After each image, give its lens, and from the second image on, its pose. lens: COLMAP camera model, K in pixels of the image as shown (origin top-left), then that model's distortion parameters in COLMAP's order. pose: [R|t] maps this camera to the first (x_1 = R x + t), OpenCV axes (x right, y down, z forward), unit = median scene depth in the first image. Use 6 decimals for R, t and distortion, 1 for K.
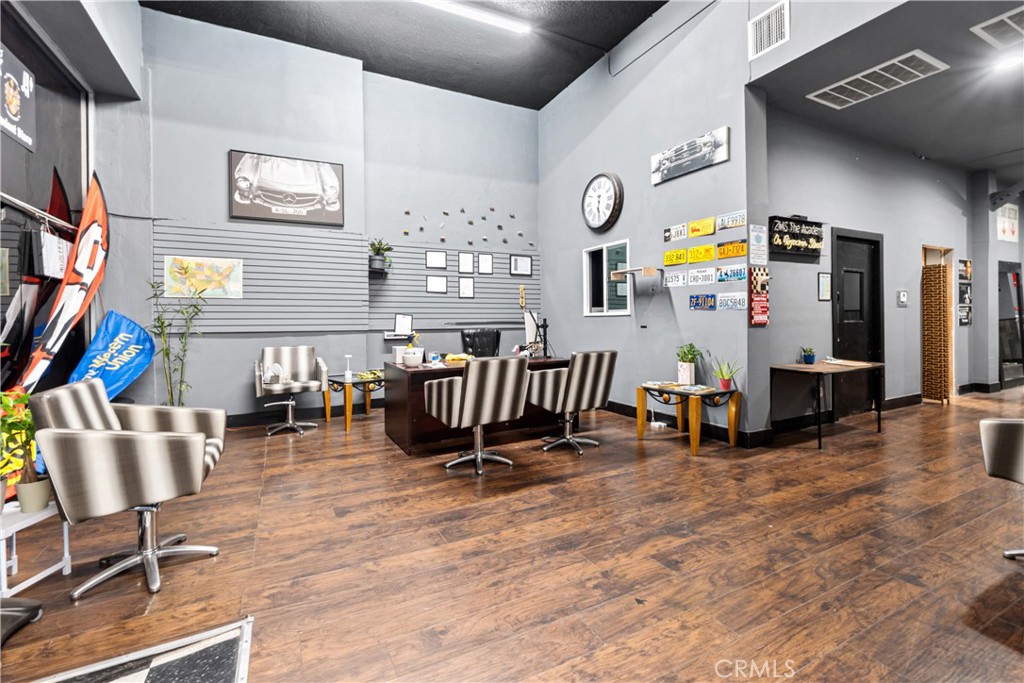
lens RADIAL K [[449.0, 0, 498.2], [0, 449.0, 324.4], [0, 0, 1]] dist [-0.008122, 0.000276]
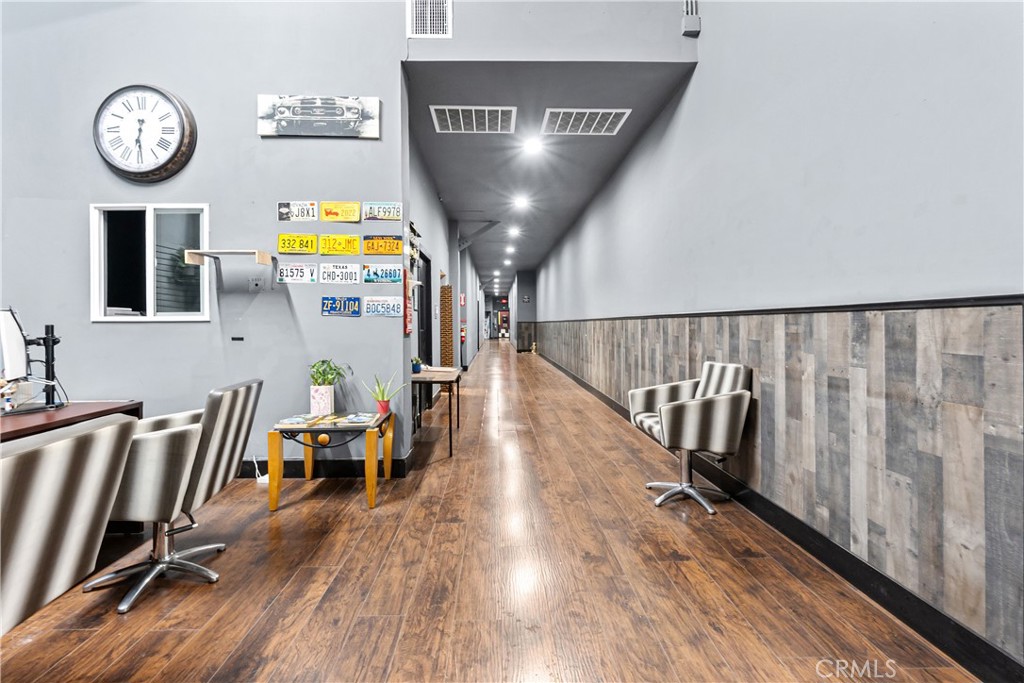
lens RADIAL K [[449.0, 0, 507.0], [0, 449.0, 322.9], [0, 0, 1]] dist [-0.008122, 0.000276]
pose [[0.420594, 0.014124, 0.907139, -0.134789], [0.007876, 0.999784, -0.019218, -0.002738], [-0.907215, 0.015227, 0.420392, 0.403433]]
